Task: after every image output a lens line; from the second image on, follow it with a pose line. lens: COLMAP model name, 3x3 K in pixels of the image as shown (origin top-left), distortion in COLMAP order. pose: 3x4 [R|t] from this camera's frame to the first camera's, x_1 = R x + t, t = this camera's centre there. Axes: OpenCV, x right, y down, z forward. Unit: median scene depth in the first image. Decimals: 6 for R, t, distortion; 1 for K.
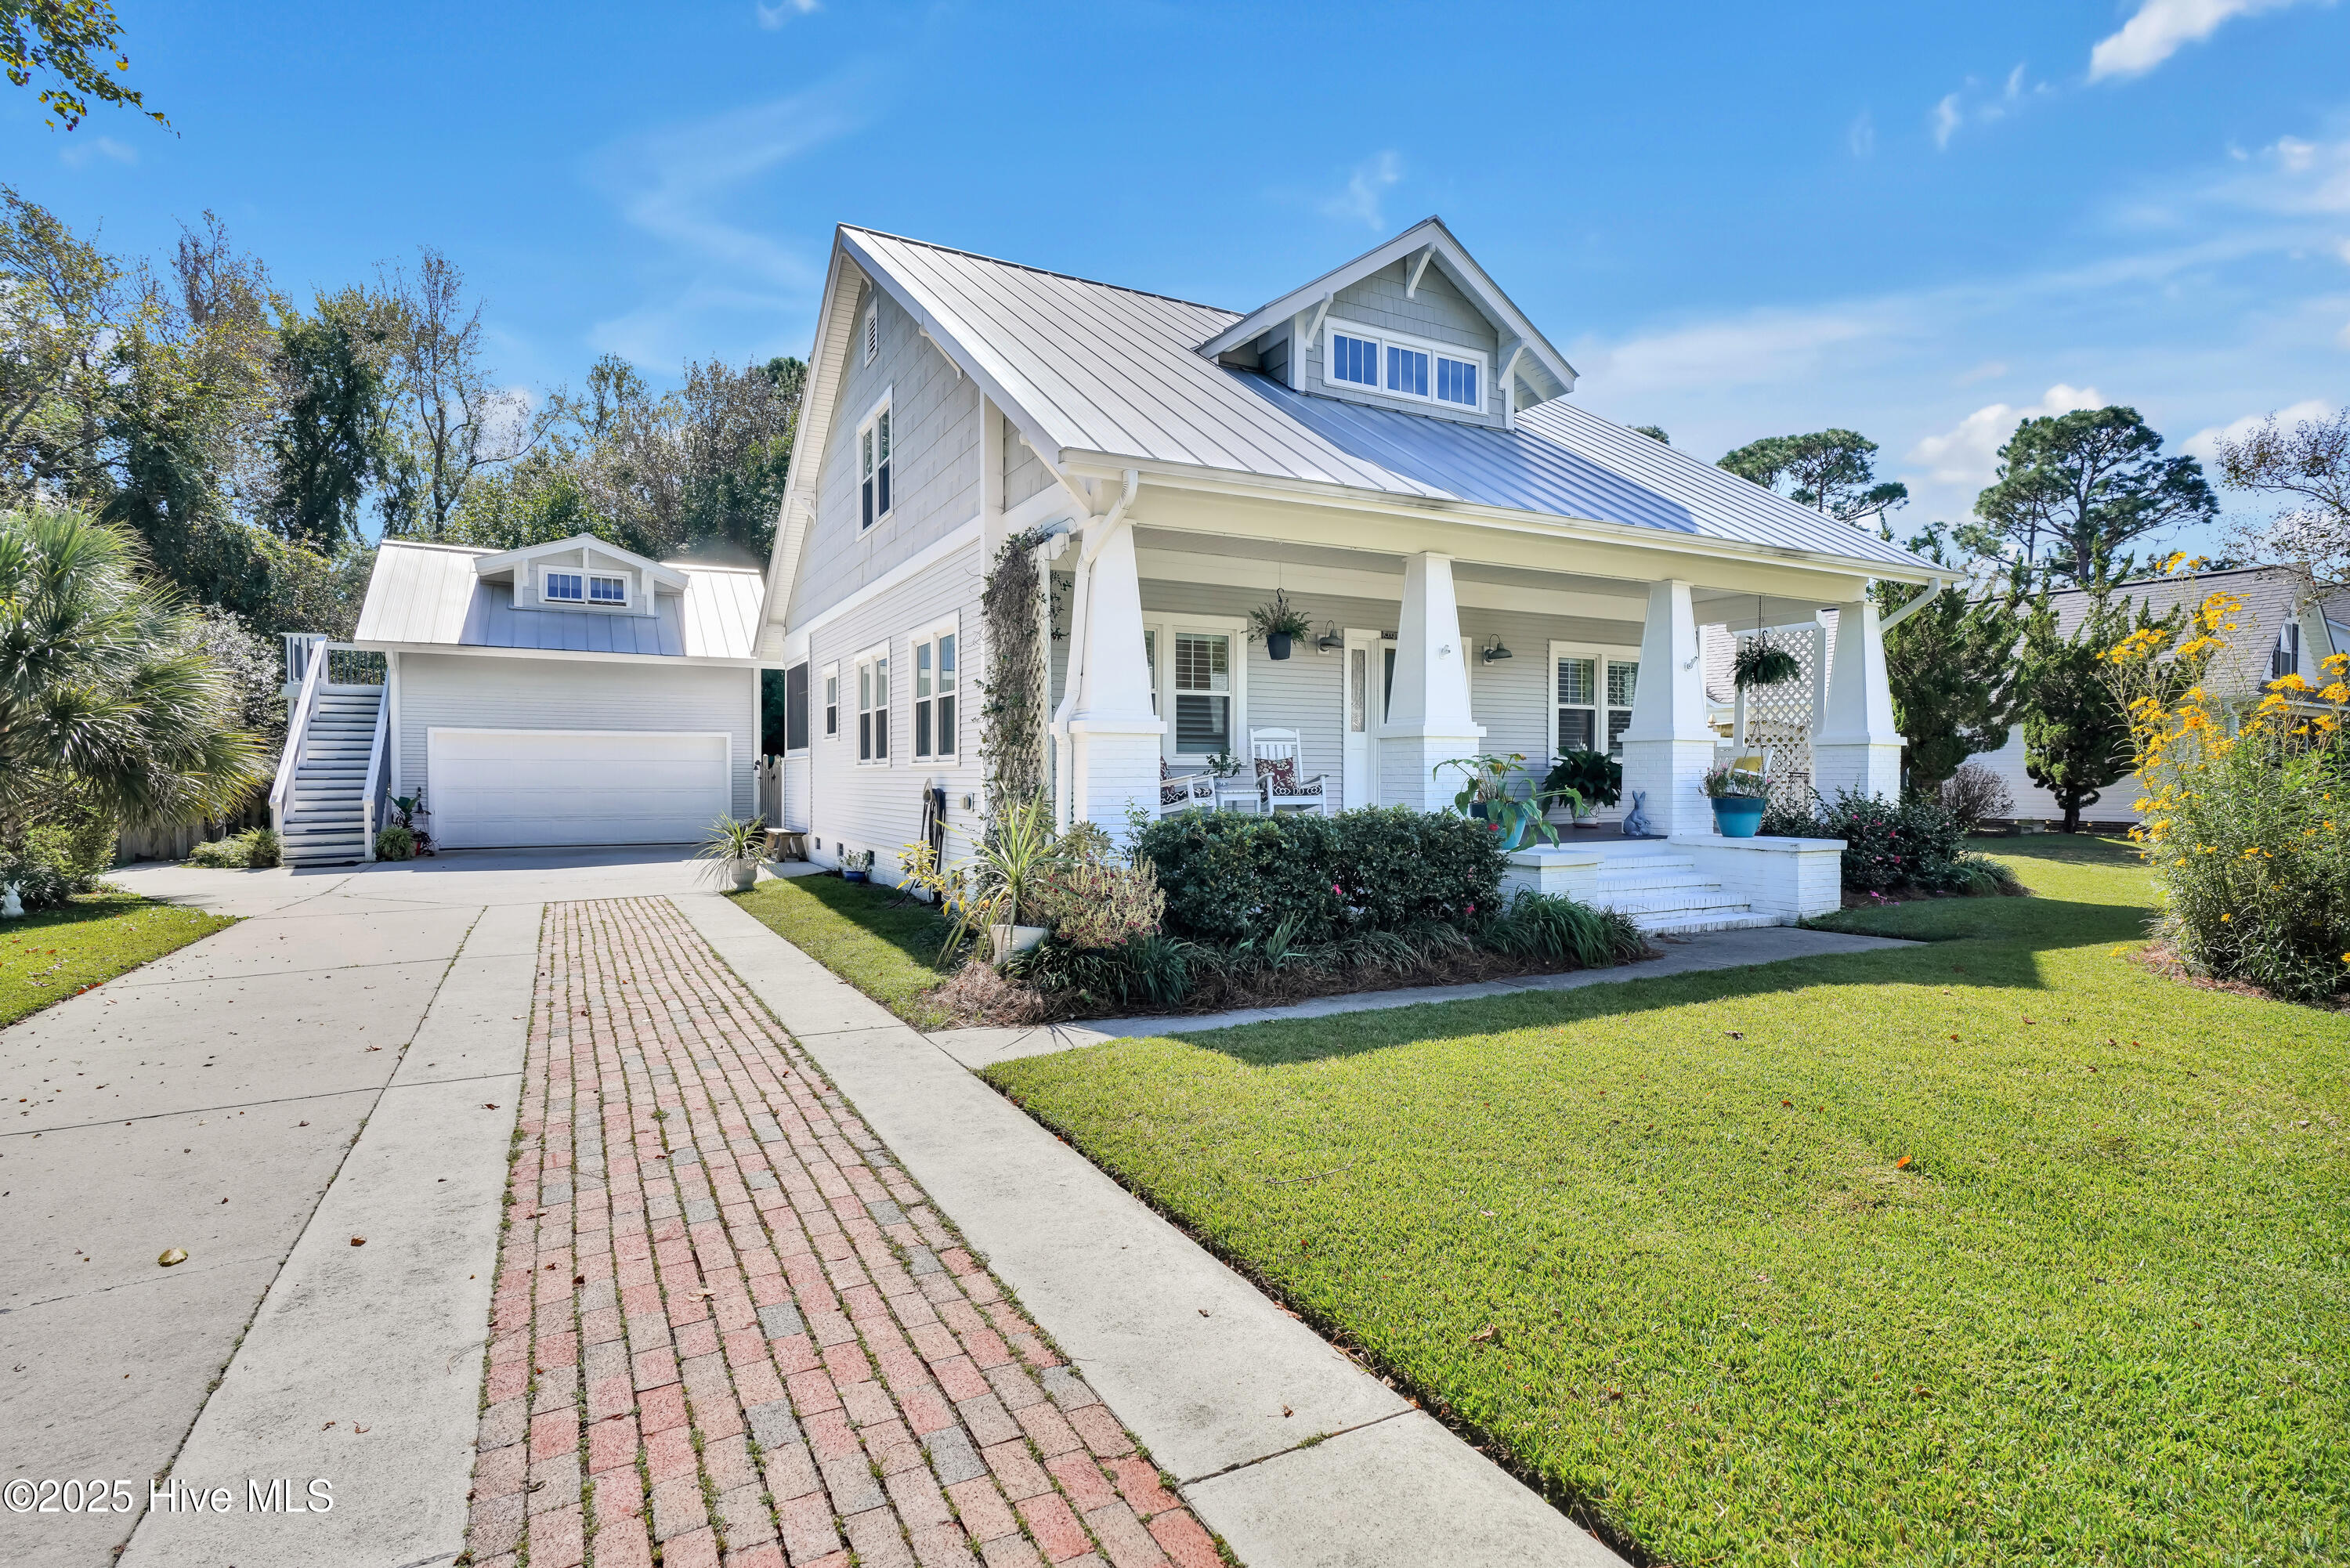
lens RADIAL K [[1080.3, 0, 1126.7], [0, 1080.3, 781.8], [0, 0, 1]] dist [-0.001024, 0.000388]
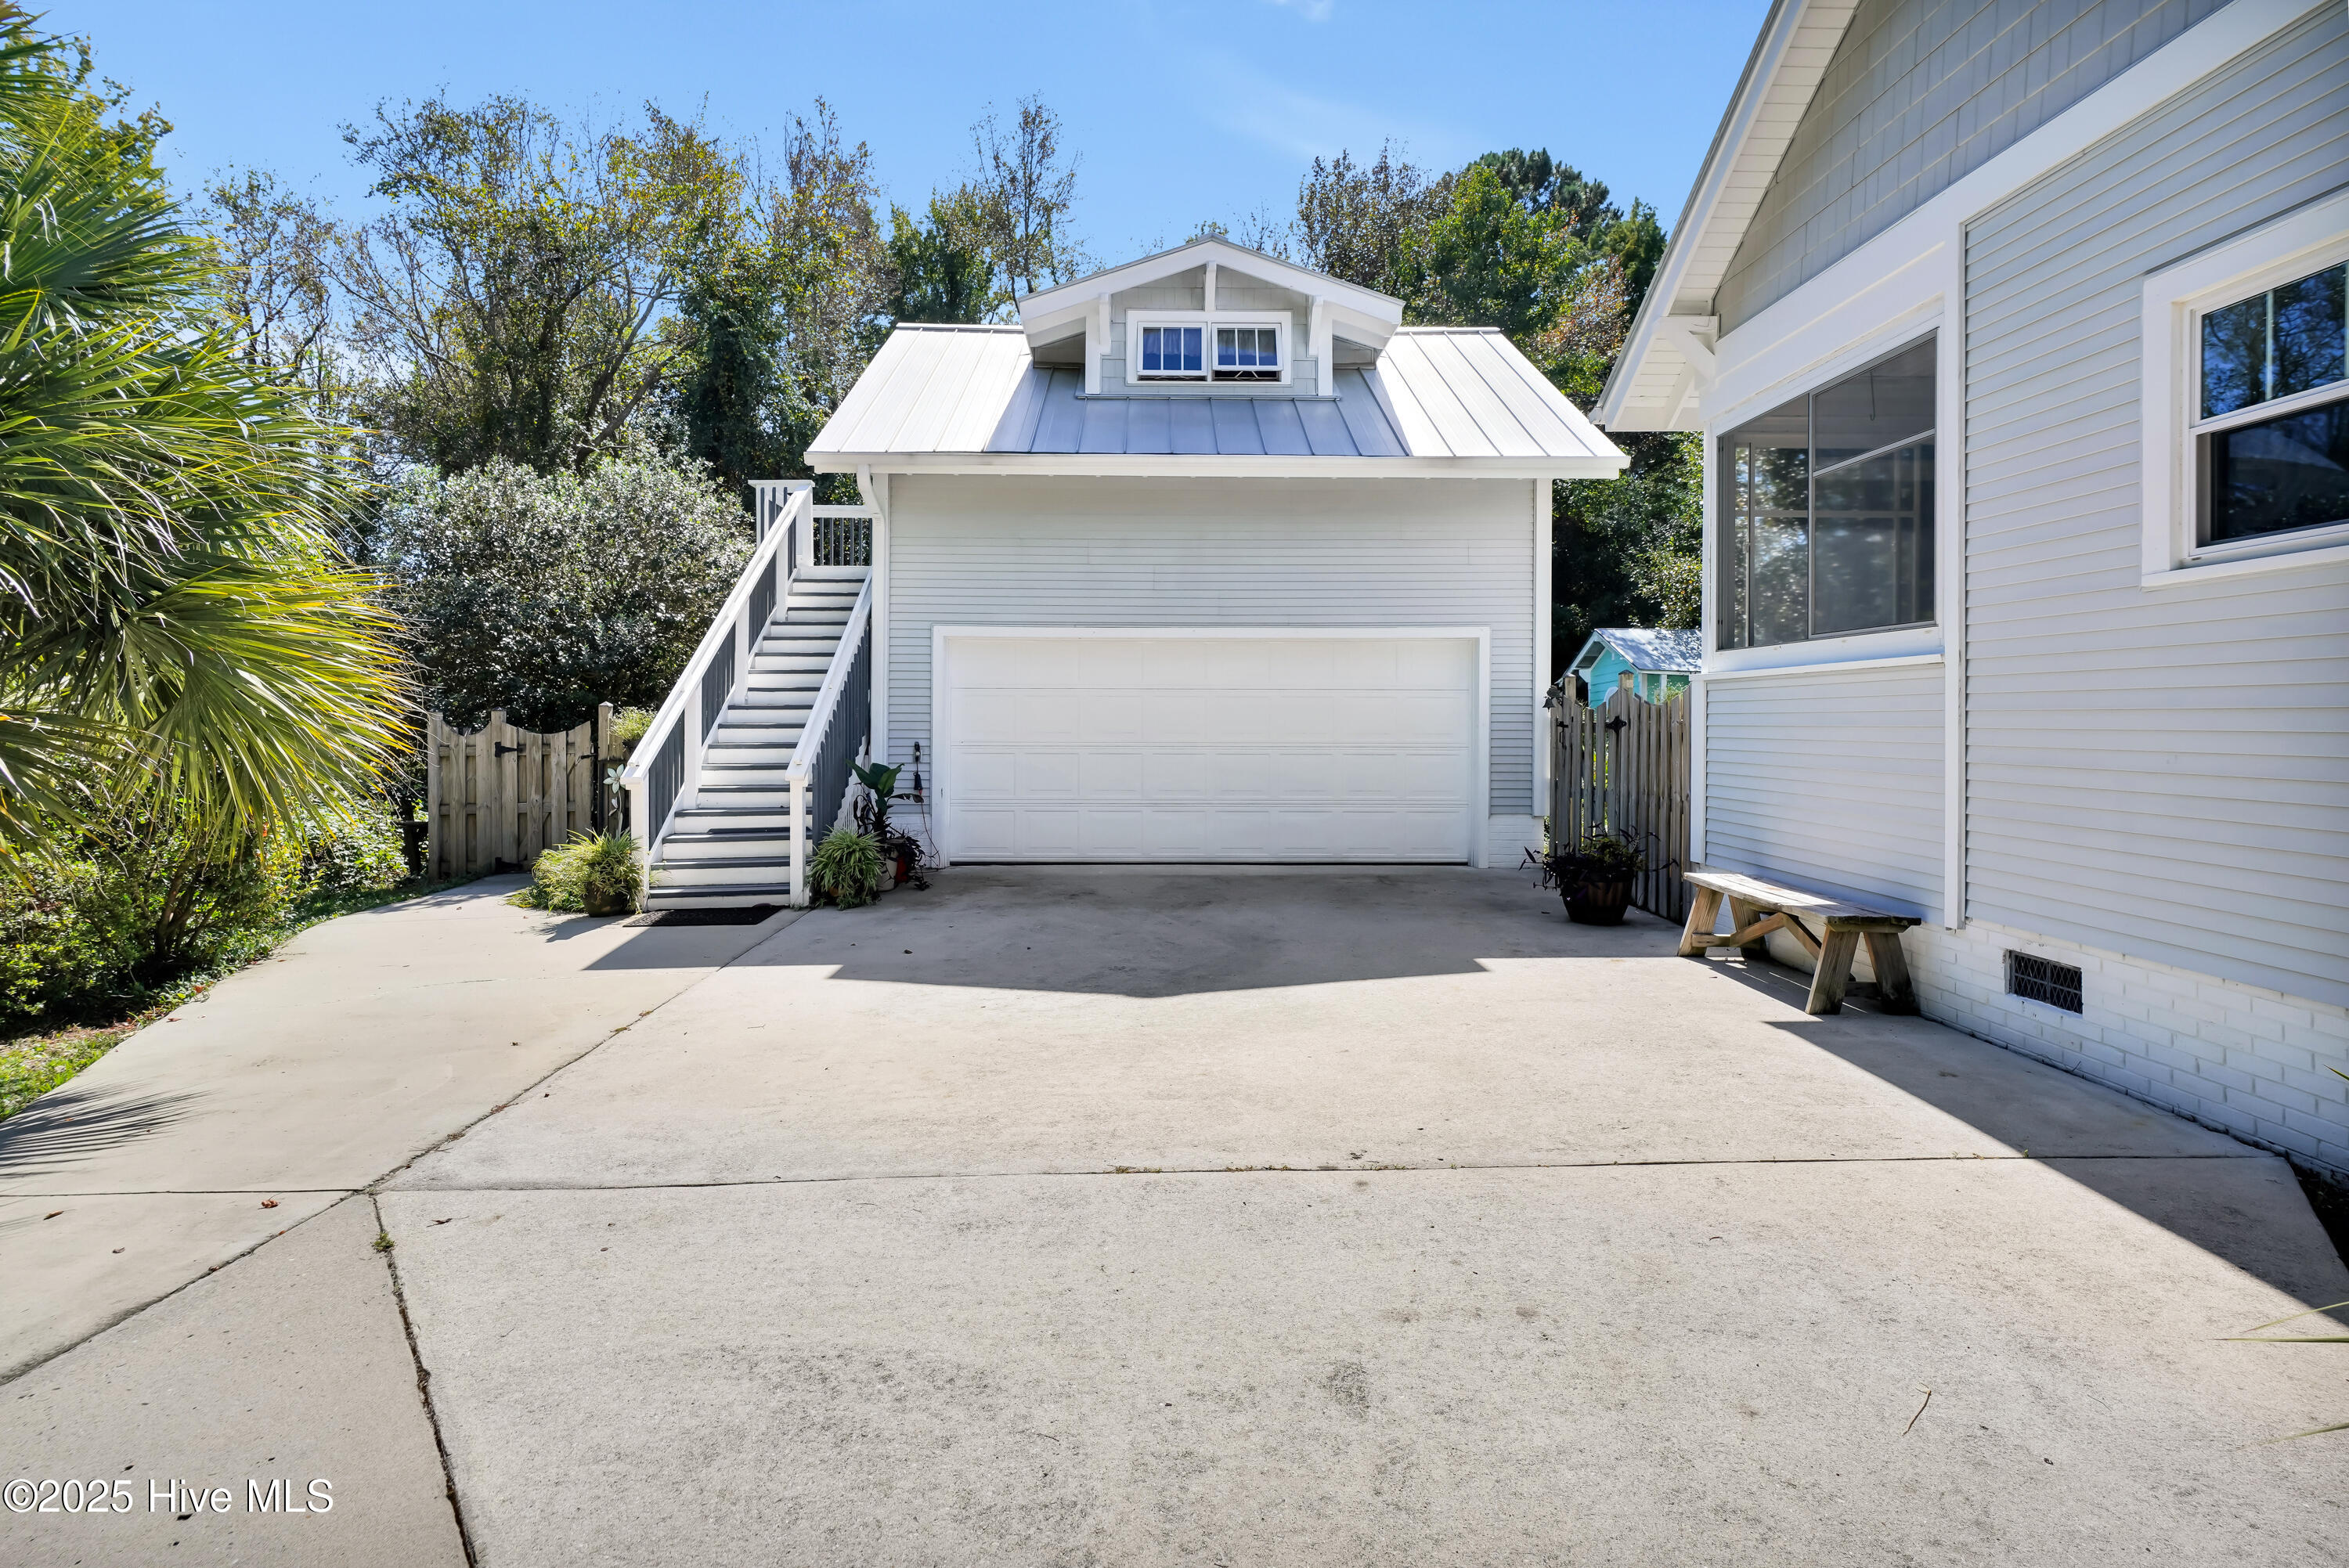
lens RADIAL K [[1155.6, 0, 1172.9], [0, 1155.6, 748.0], [0, 0, 1]] dist [-0.000706, 0.000168]
pose [[0.893126, 0.011326, -0.449664, -0.281933], [-0.002623, 0.999797, 0.019974, -0.003203], [0.449799, -0.016660, 0.892975, 0.527233]]
